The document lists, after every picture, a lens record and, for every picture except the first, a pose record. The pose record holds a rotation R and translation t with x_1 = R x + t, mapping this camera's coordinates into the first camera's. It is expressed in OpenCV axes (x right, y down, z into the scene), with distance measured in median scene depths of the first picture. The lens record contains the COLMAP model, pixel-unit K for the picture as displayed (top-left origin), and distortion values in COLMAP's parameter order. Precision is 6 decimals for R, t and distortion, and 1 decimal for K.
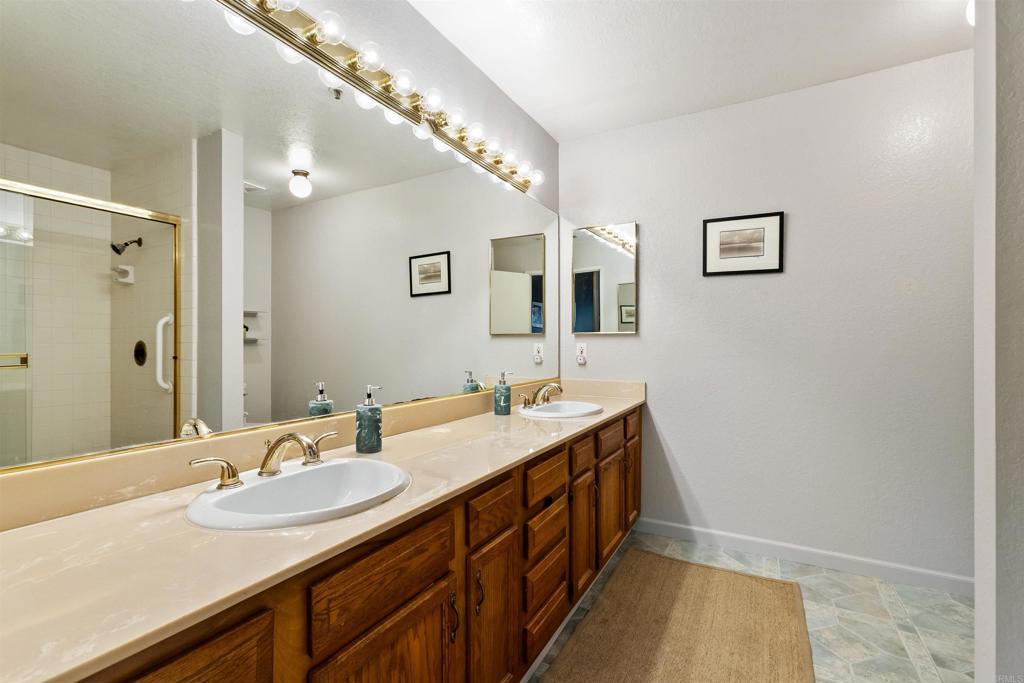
lens RADIAL K [[453.2, 0, 506.8], [0, 453.2, 345.9], [0, 0, 1]] dist [0.001008, 0.000339]
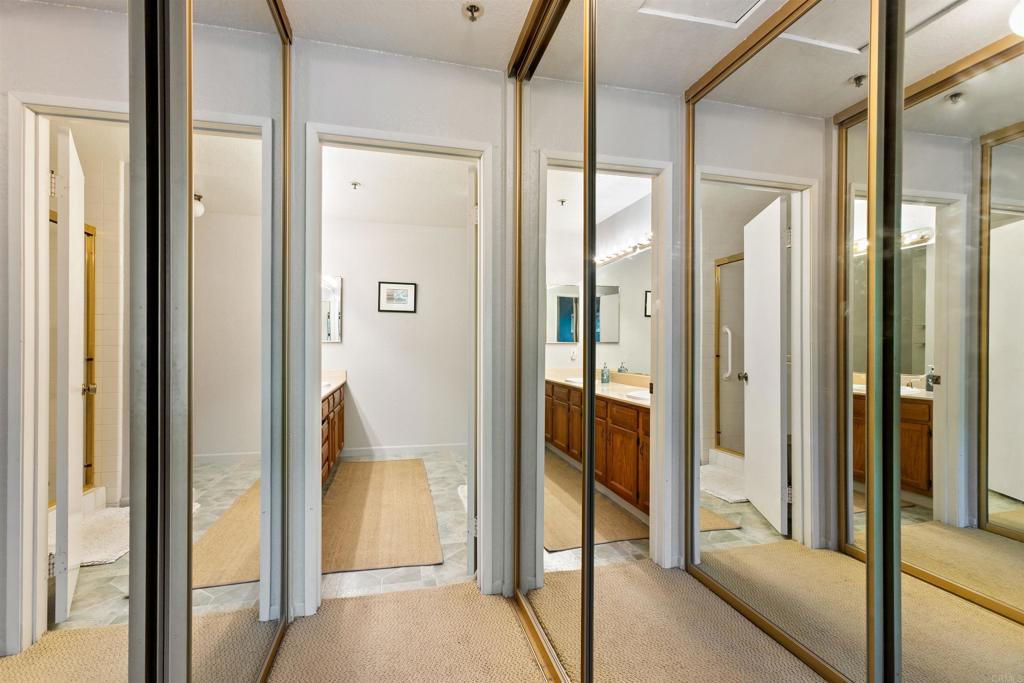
lens RADIAL K [[453.2, 0, 508.1], [0, 453.2, 345.0], [0, 0, 1]] dist [0.001008, 0.000339]
pose [[0.728442, 0.003046, 0.685101, -0.457764], [-0.002624, 0.999995, -0.001656, -0.017383], [-0.685103, -0.000591, 0.728446, -0.725466]]
